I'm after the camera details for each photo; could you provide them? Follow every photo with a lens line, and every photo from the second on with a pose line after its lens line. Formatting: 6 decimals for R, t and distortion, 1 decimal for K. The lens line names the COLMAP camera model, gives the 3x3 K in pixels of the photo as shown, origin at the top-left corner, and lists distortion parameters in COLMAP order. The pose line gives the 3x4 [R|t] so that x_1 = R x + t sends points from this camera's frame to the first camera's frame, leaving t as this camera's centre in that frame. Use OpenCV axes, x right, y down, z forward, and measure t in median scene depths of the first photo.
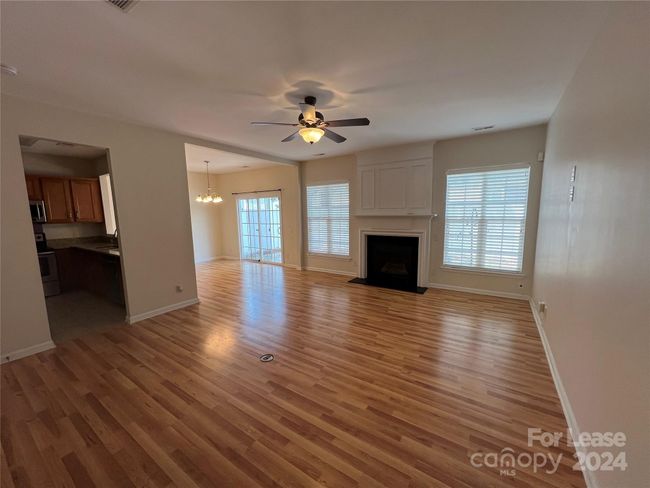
lens RADIAL K [[259.5, 0, 326.8], [0, 259.5, 244.8], [0, 0, 1]] dist [-0.001013, 0.000368]
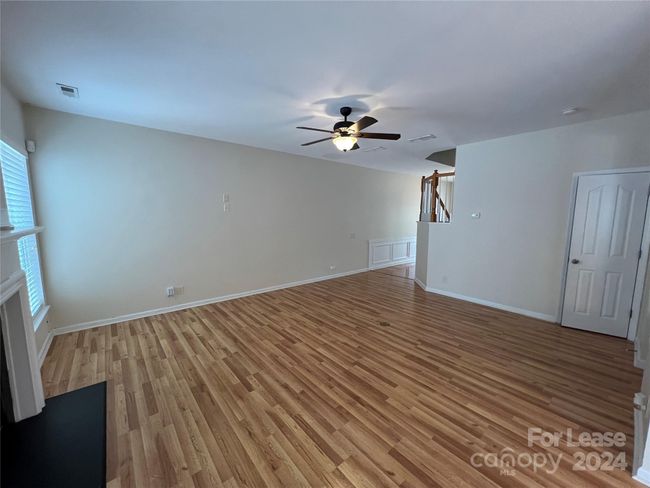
lens RADIAL K [[259.5, 0, 324.1], [0, 259.5, 243.5], [0, 0, 1]] dist [-0.000685, 0.000175]
pose [[-0.956225, -0.023311, 0.291704, -0.295276], [0.047967, 0.970853, 0.234826, -0.279909], [-0.288676, 0.238539, -0.927235, 2.103854]]
